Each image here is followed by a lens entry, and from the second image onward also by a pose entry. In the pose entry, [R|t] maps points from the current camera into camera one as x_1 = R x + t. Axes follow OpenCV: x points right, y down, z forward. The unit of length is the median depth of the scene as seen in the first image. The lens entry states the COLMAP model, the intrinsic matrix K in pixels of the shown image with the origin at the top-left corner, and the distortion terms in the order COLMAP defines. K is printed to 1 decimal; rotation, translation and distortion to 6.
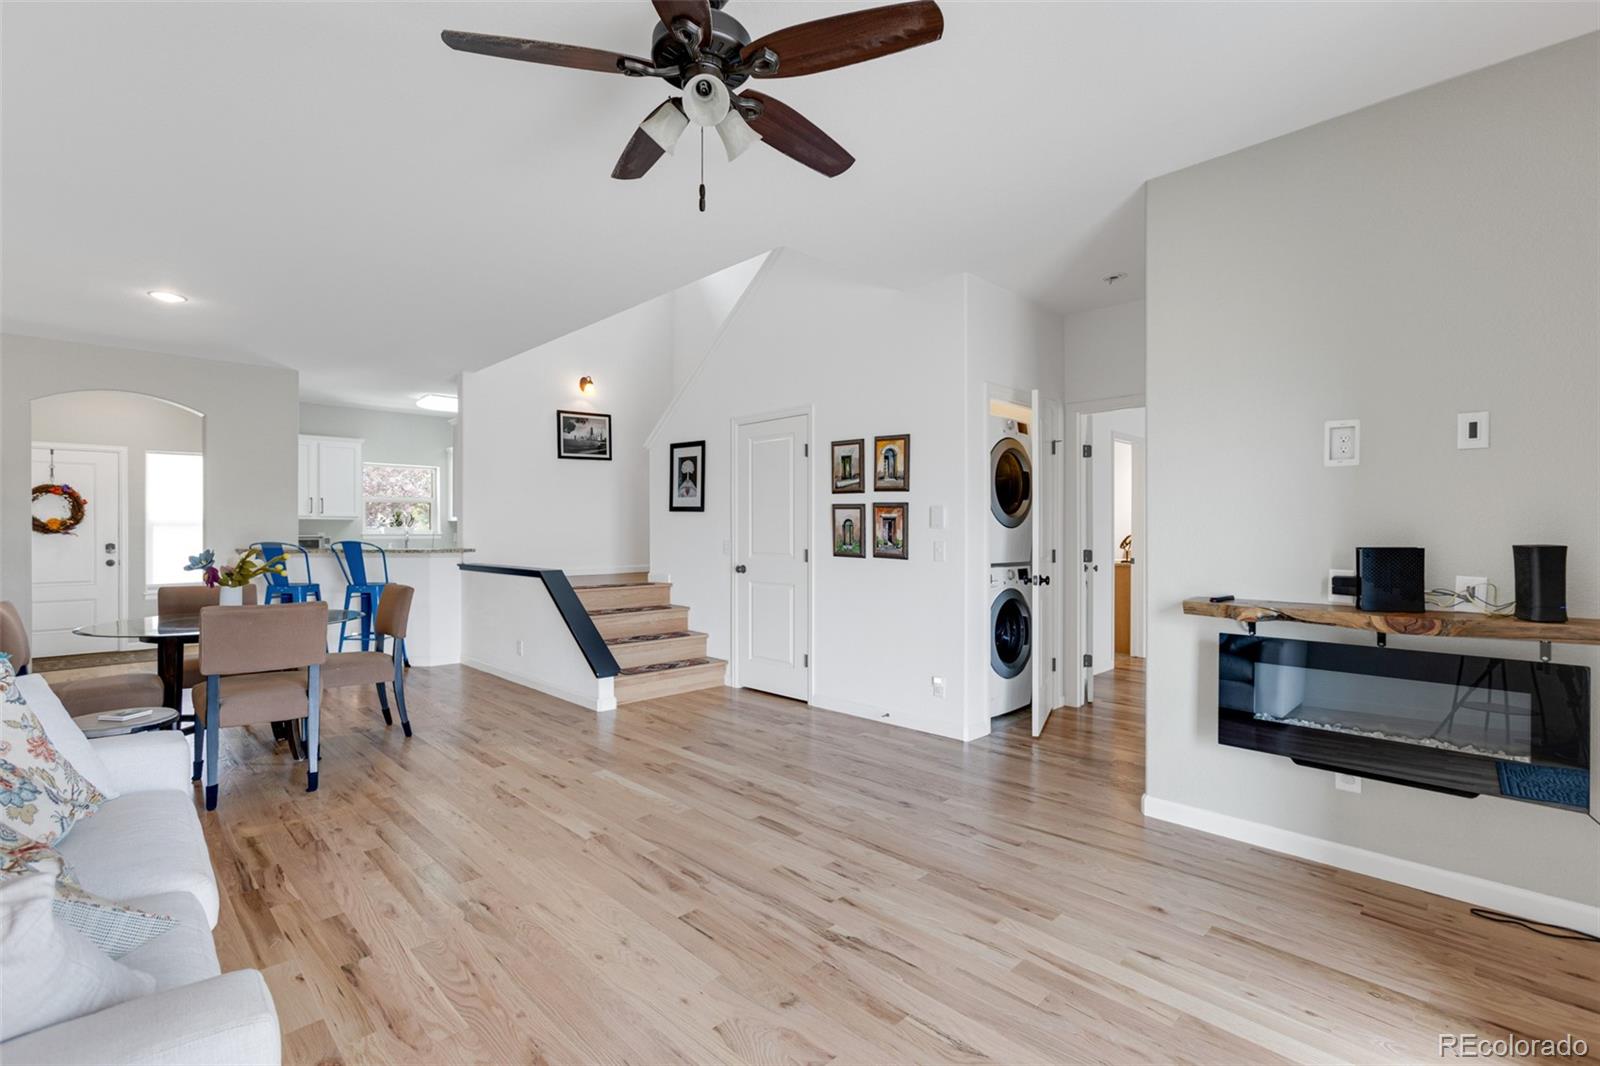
lens RADIAL K [[721.5, 0, 750.7], [0, 721.5, 535.9], [0, 0, 1]] dist [0.000962, 0.001258]
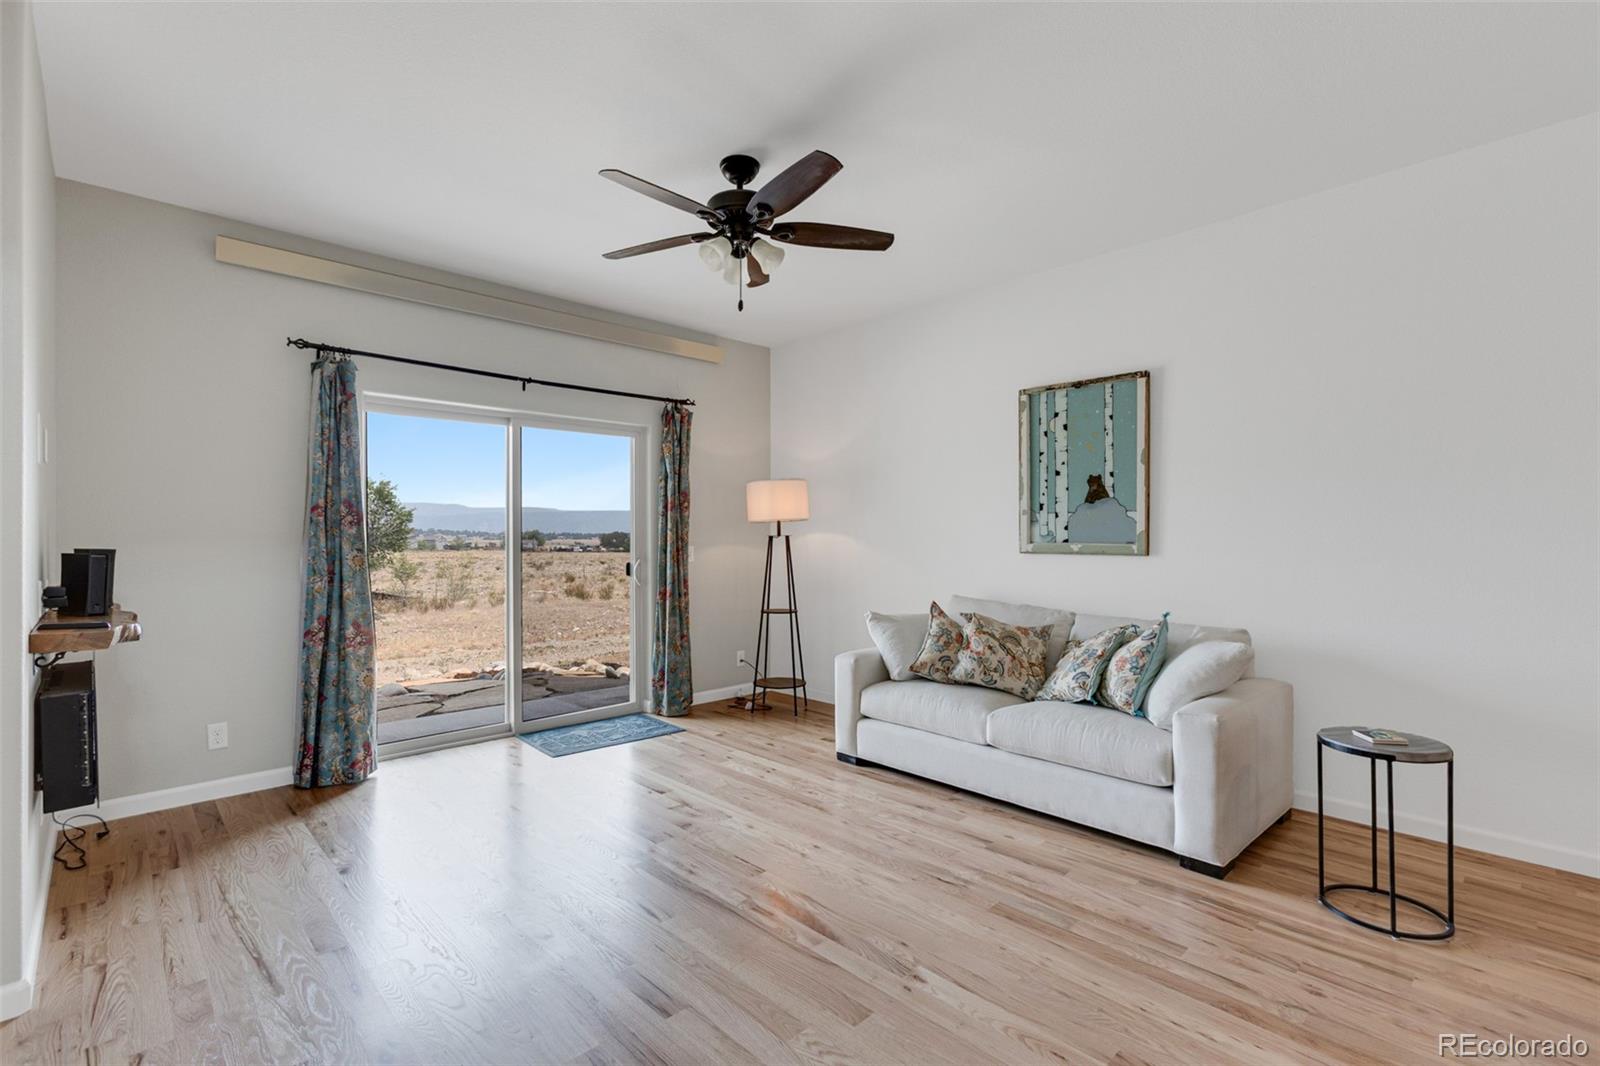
lens RADIAL K [[721.5, 0, 750.7], [0, 721.5, 535.9], [0, 0, 1]] dist [0.000962, 0.001258]
pose [[-0.999990, 0.000999, -0.004256, -0.037953], [0.000985, 0.999994, 0.003314, -0.007315], [0.004259, 0.003310, -0.999985, 1.142321]]
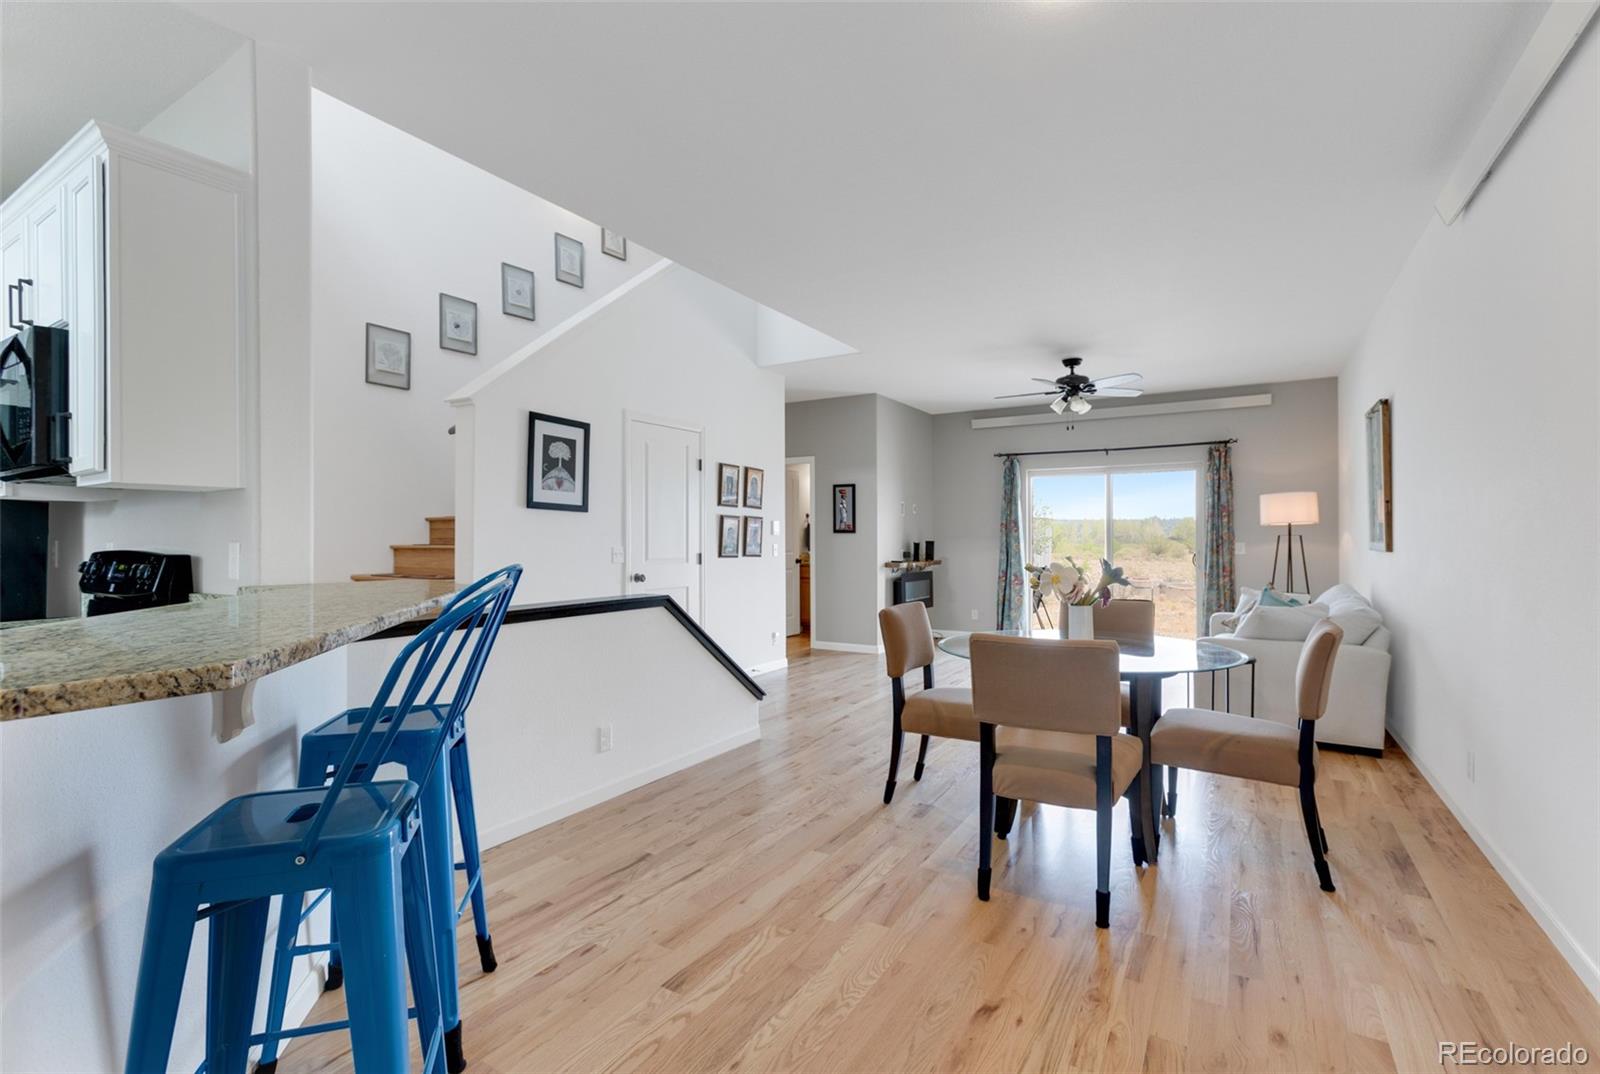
lens RADIAL K [[736.2, 0, 795.8], [0, 736.2, 533.5], [0, 0, 1]] dist [0.000352, 0.000390]
pose [[-0.266827, 0.004944, 0.963732, -1.254831], [0.004270, 0.999983, -0.003948, -0.007916], [-0.963735, 0.003062, -0.266843, 1.367015]]
